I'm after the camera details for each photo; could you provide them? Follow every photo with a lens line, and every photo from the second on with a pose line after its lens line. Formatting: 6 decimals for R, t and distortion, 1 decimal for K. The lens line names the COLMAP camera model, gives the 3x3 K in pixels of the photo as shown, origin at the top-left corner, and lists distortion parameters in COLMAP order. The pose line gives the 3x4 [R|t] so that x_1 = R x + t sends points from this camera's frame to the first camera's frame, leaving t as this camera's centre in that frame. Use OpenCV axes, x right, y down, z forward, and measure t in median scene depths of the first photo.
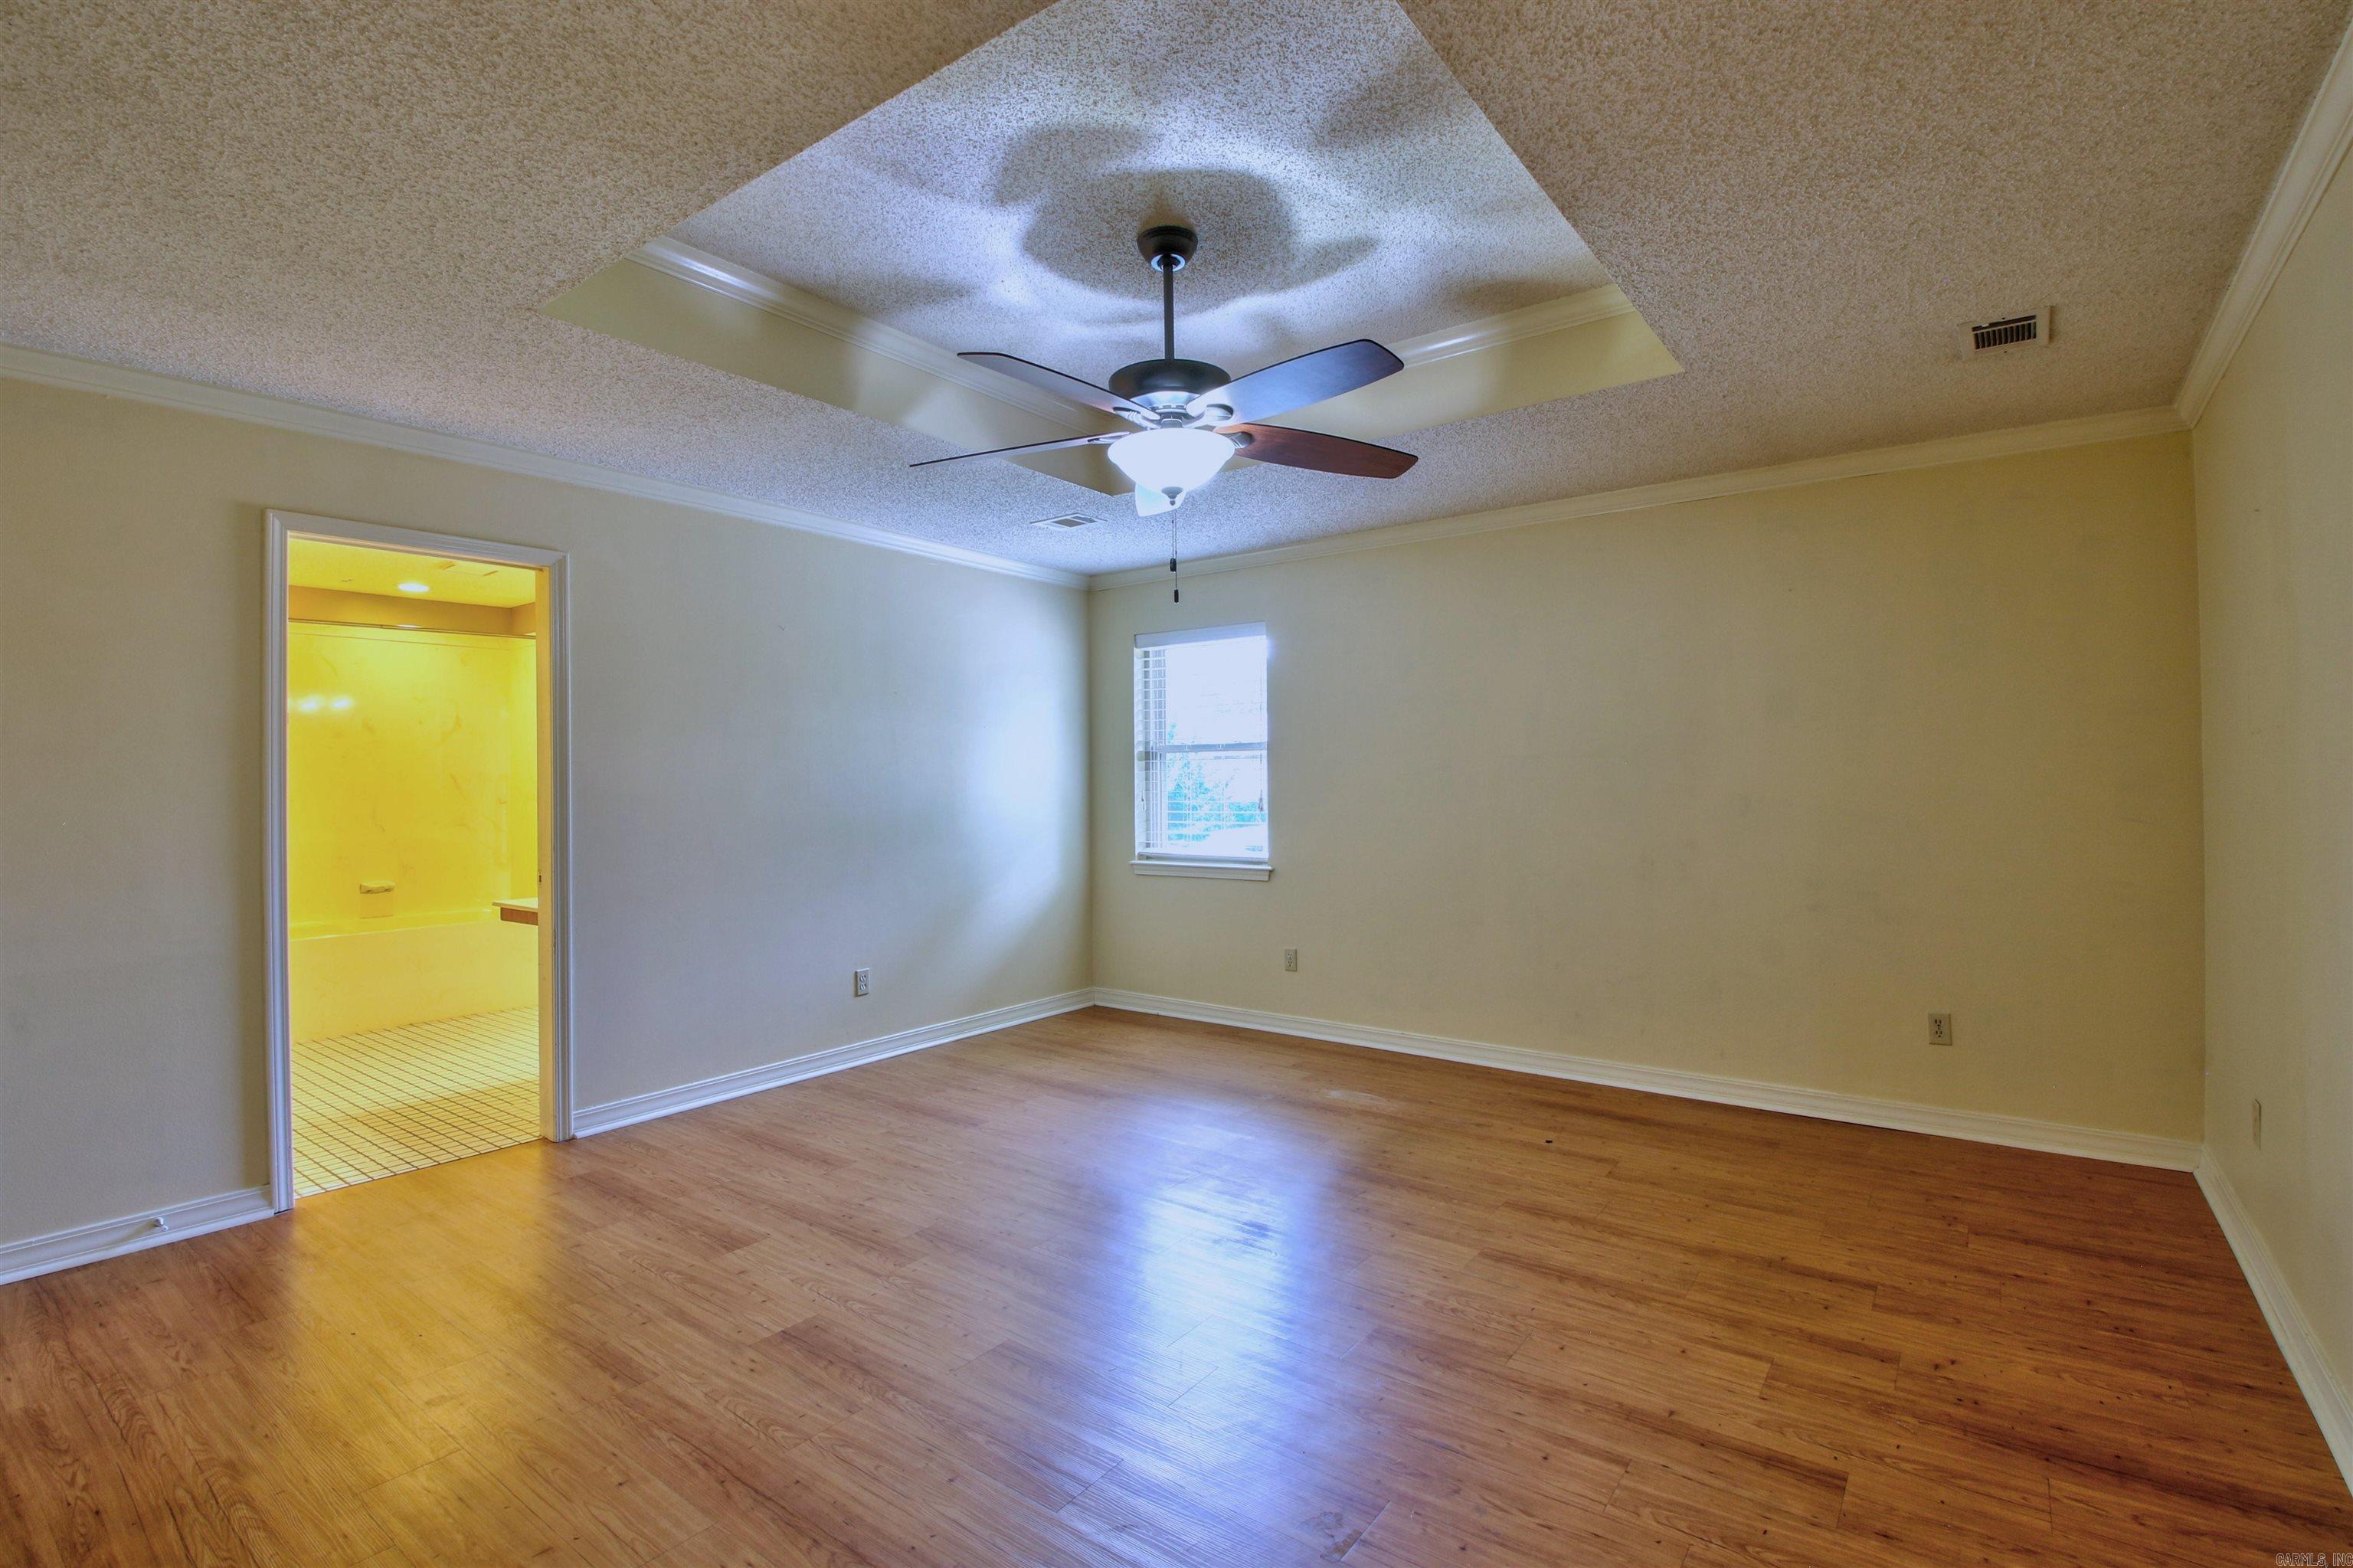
lens RADIAL K [[1084.7, 0, 1178.8], [0, 1084.7, 774.8], [0, 0, 1]] dist [0.016409, -0.030194]
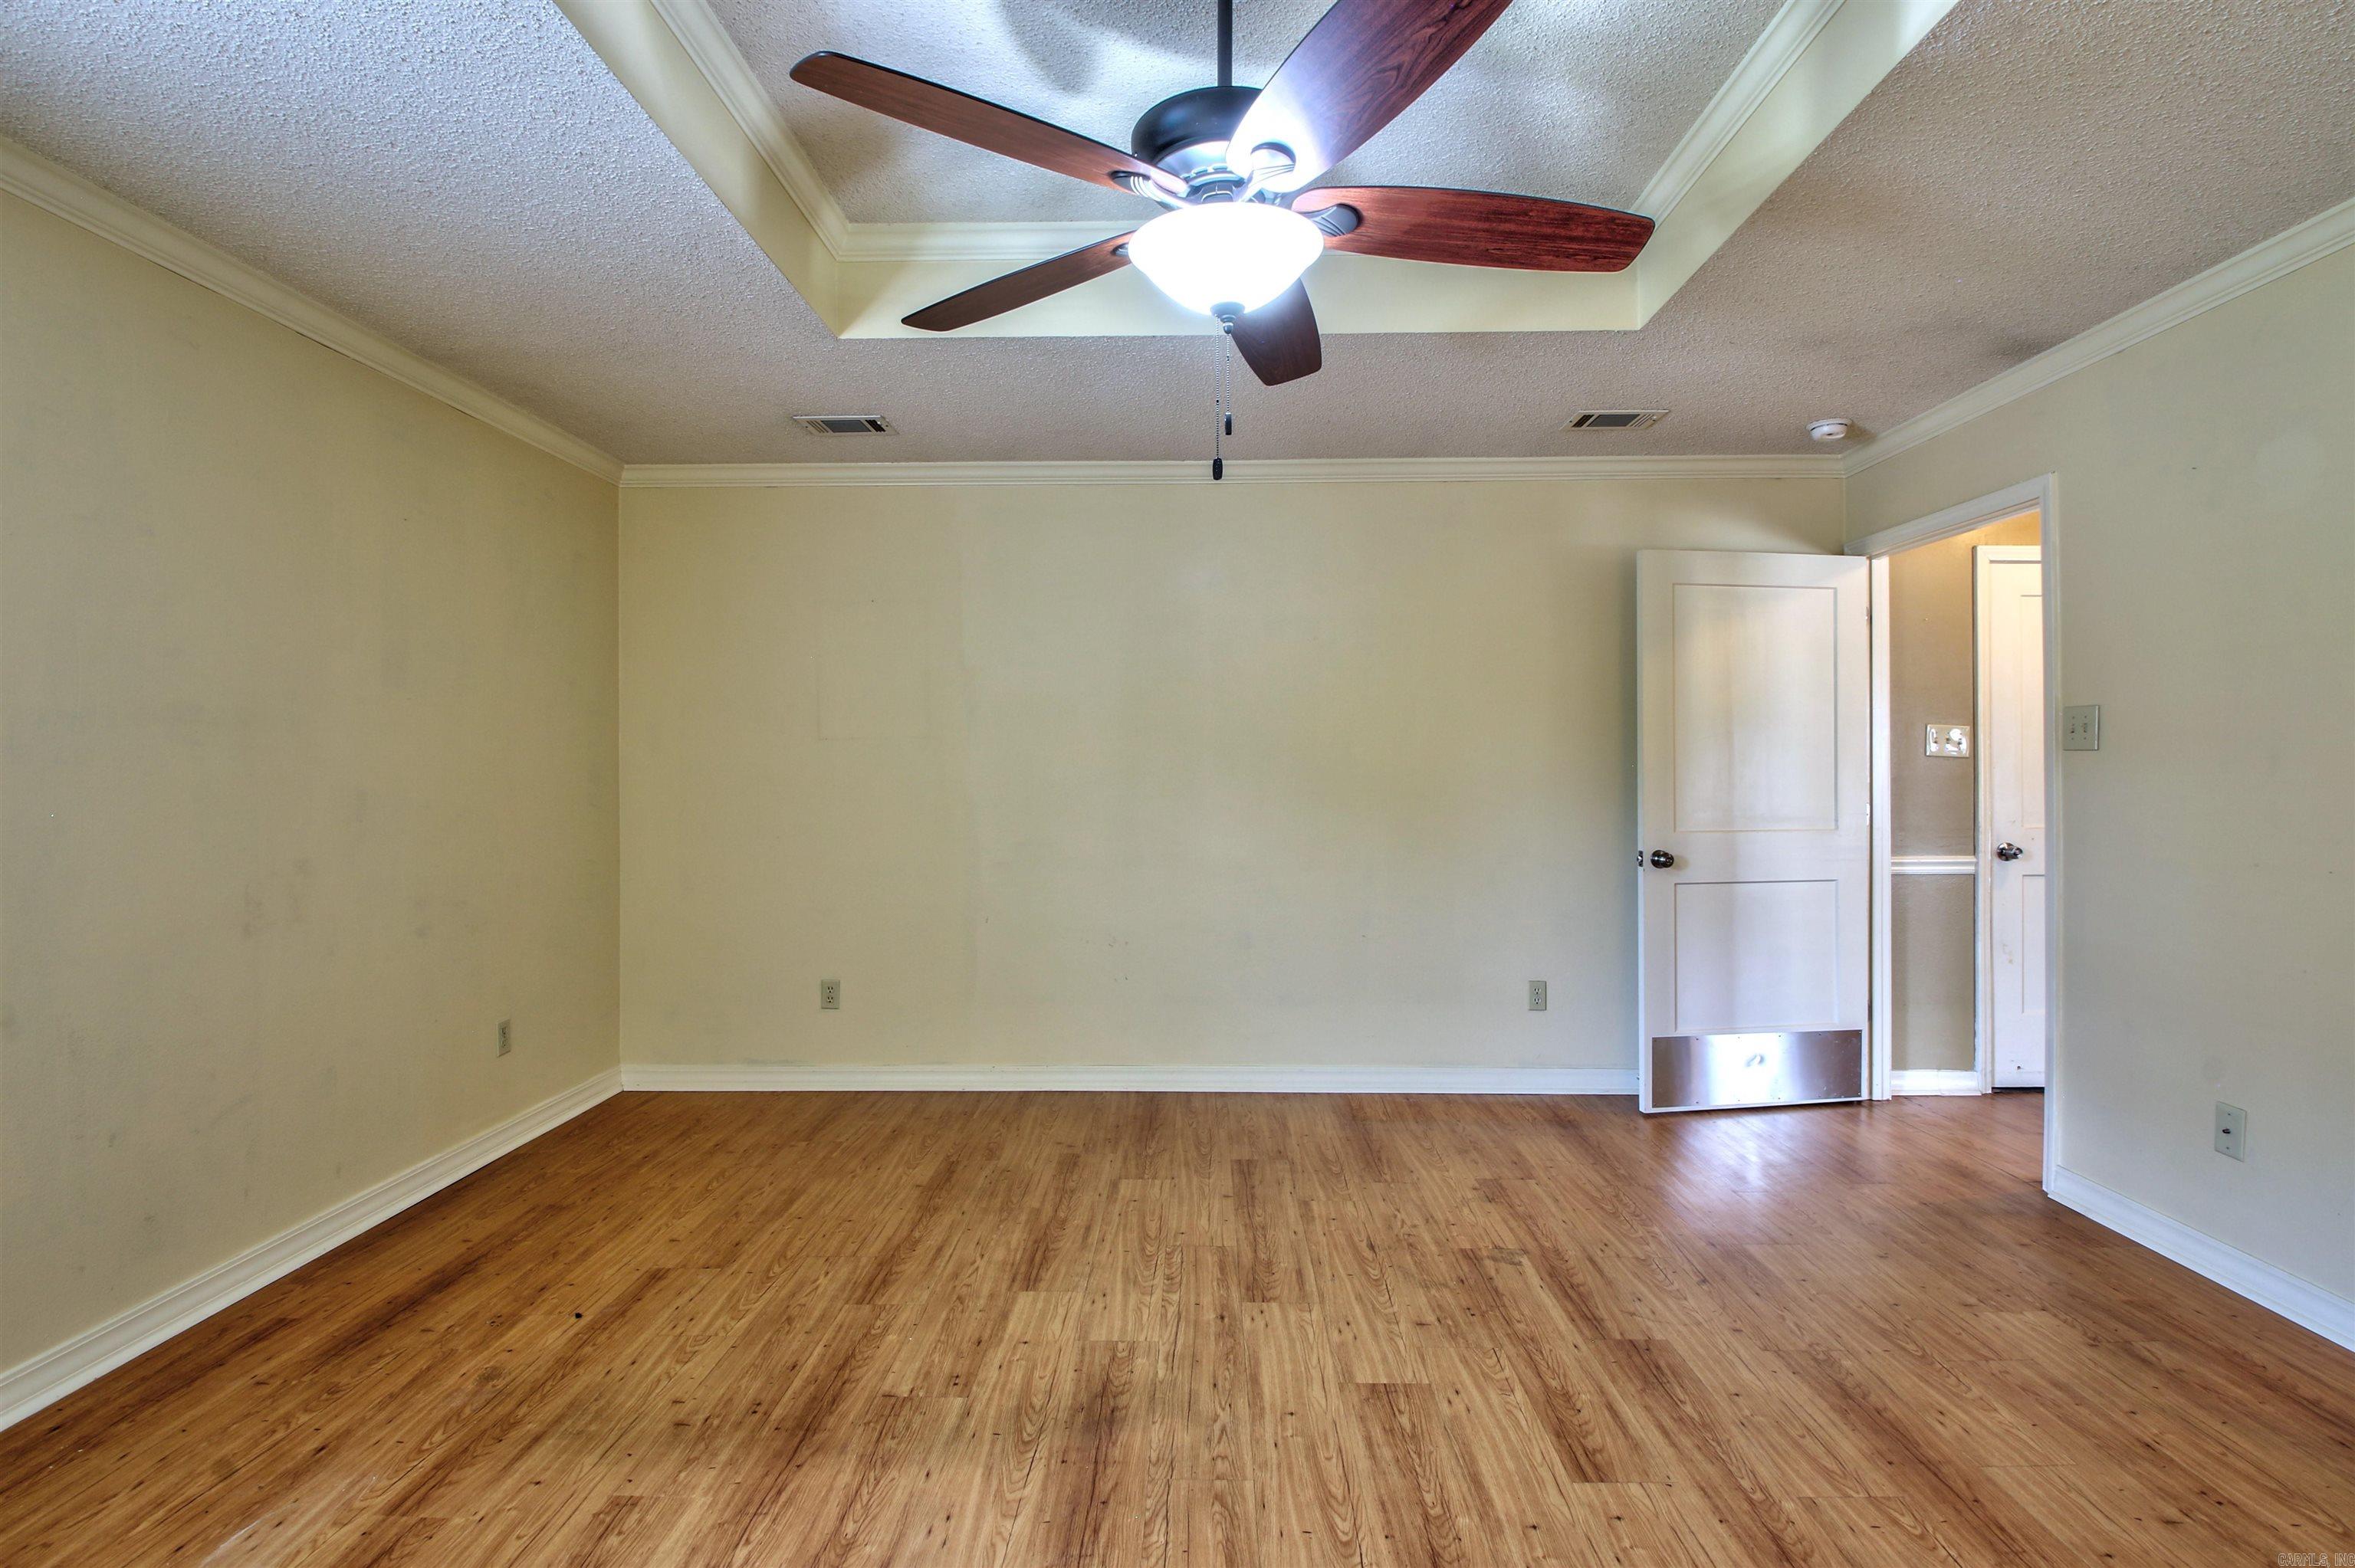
lens RADIAL K [[1102.1, 0, 1177.8], [0, 1102.1, 772.1], [0, 0, 1]] dist [0.015649, -0.024090]
pose [[-0.579826, 0.011034, 0.814666, -0.533948], [0.002272, 0.999926, -0.011926, 0.024833], [-0.814737, -0.005064, -0.579808, 1.414188]]
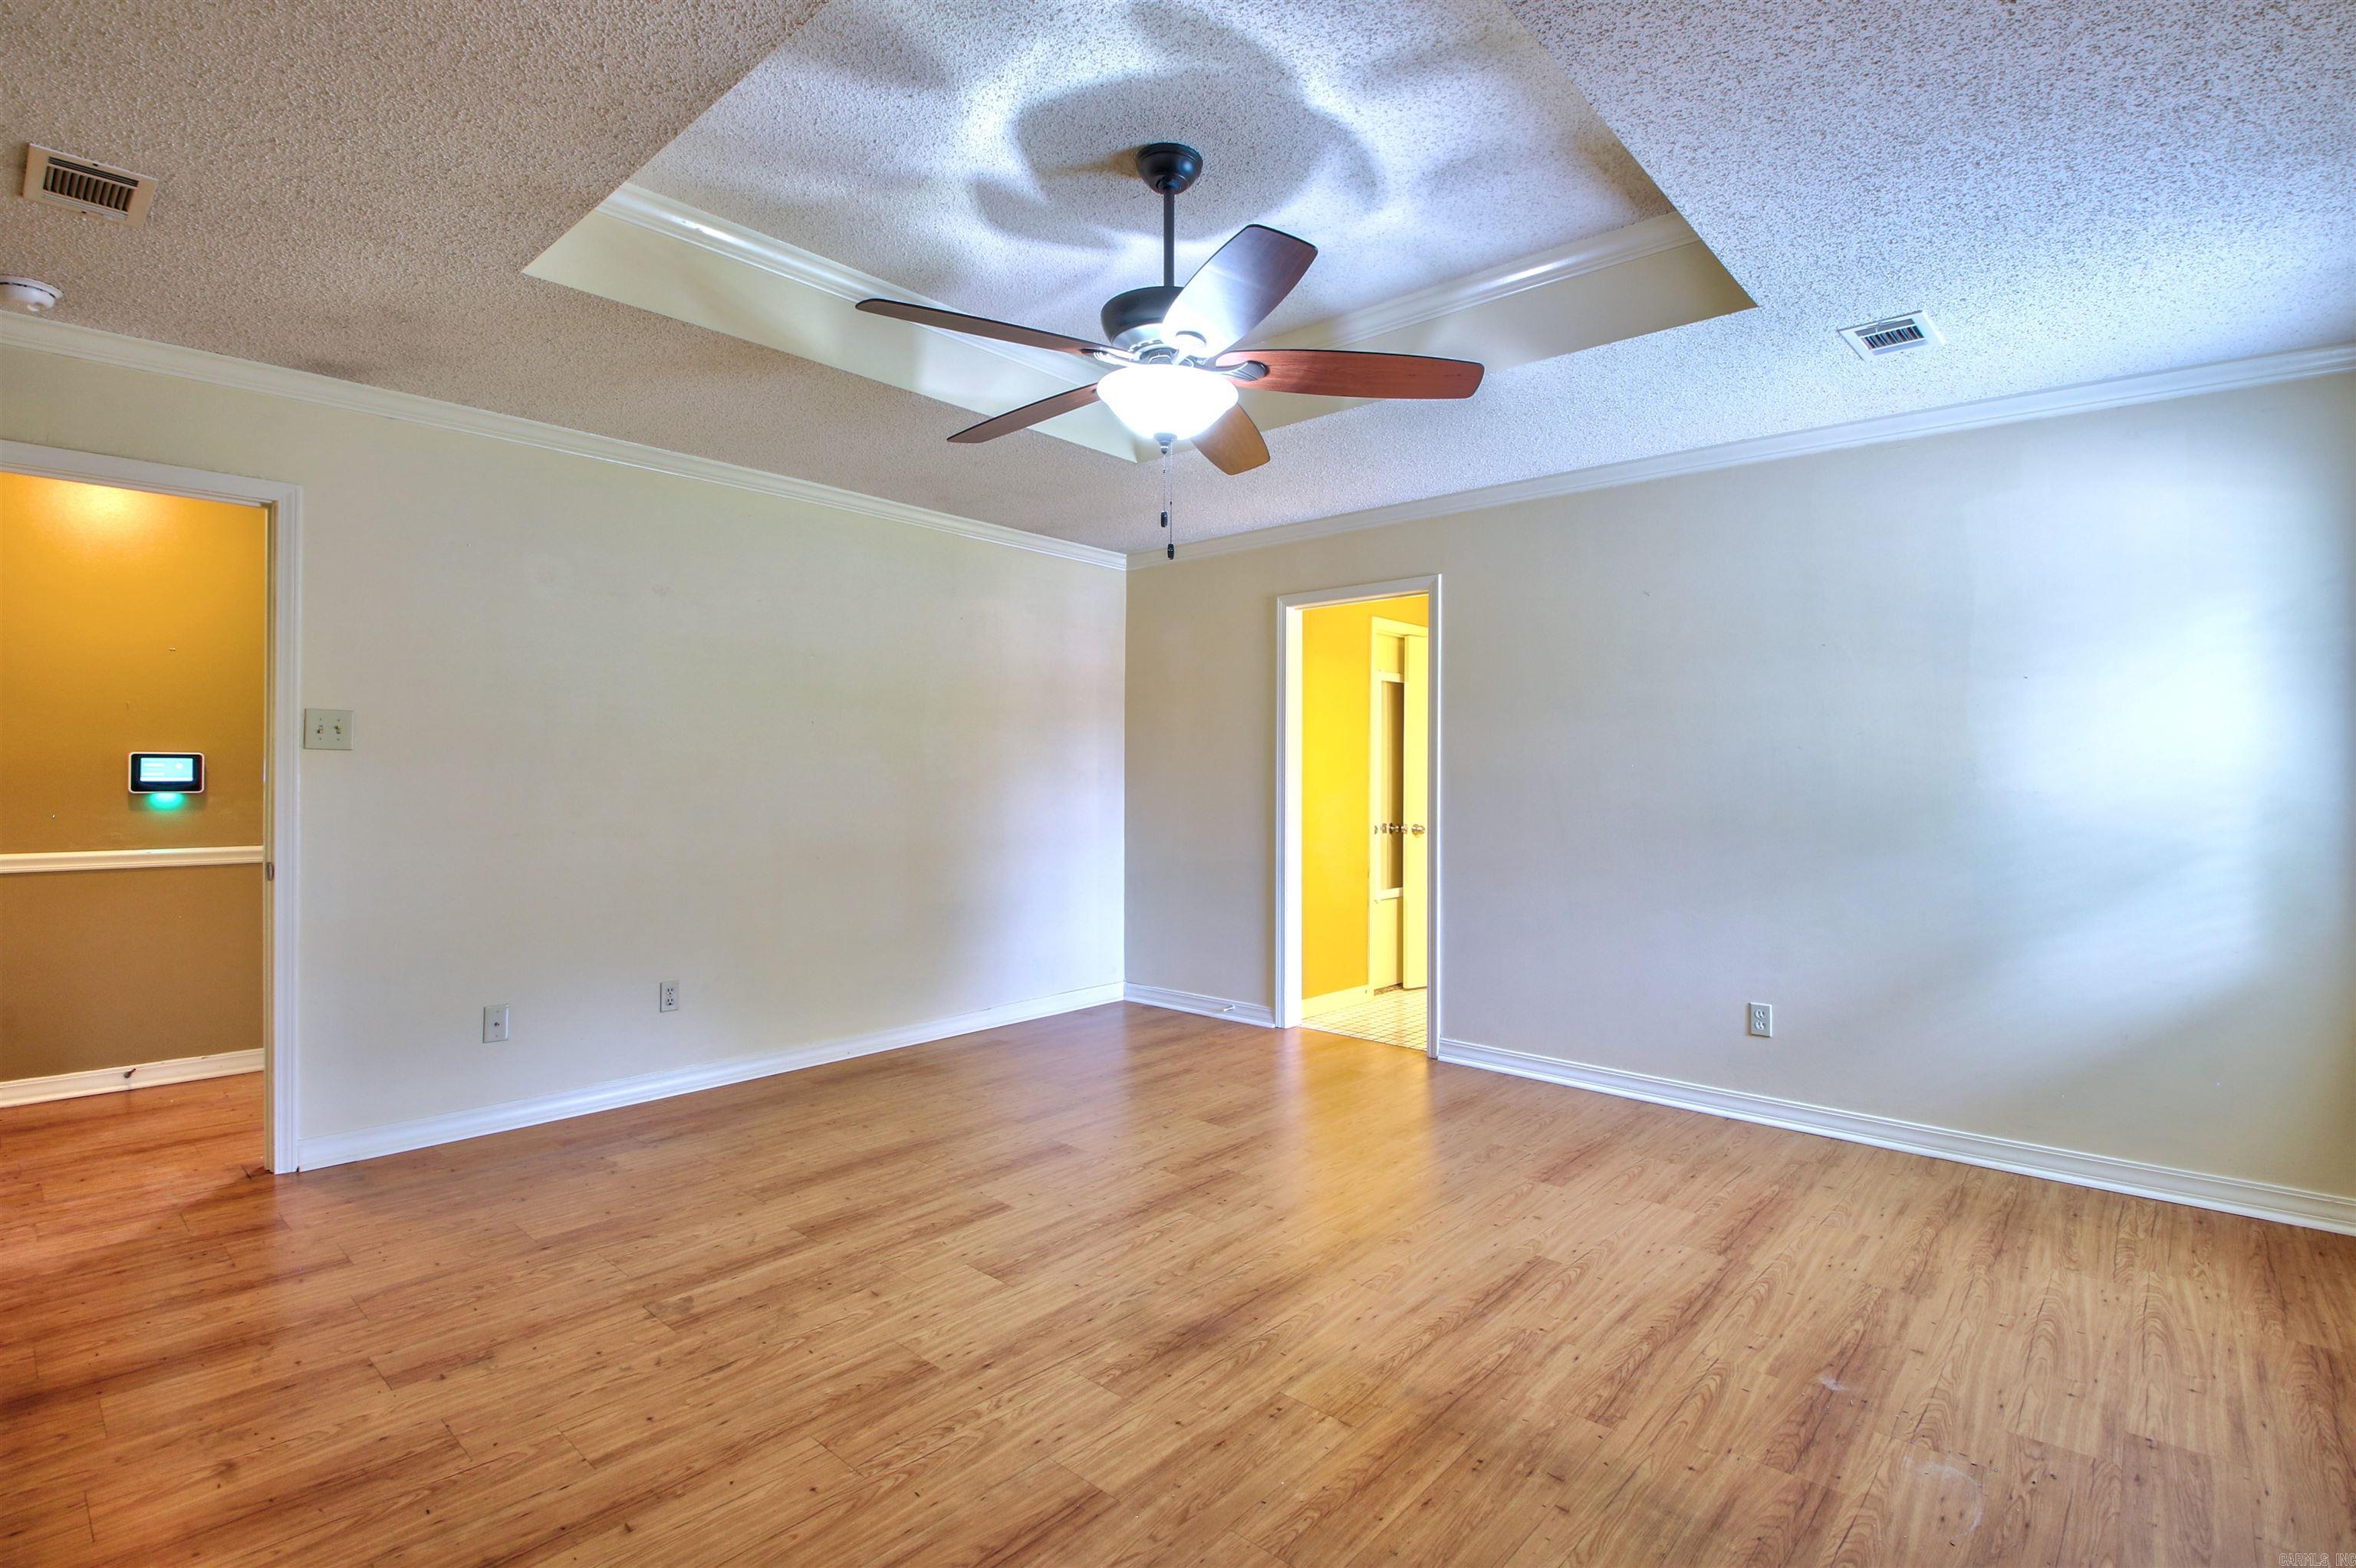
lens RADIAL K [[1102.6, 0, 1178.3], [0, 1102.6, 772.1], [0, 0, 1]] dist [0.015649, -0.024090]
pose [[-0.087920, 0.006059, -0.996109, 0.911777], [0.001194, 0.999981, 0.005977, 0.011627], [0.996127, -0.000663, -0.087925, 1.093128]]
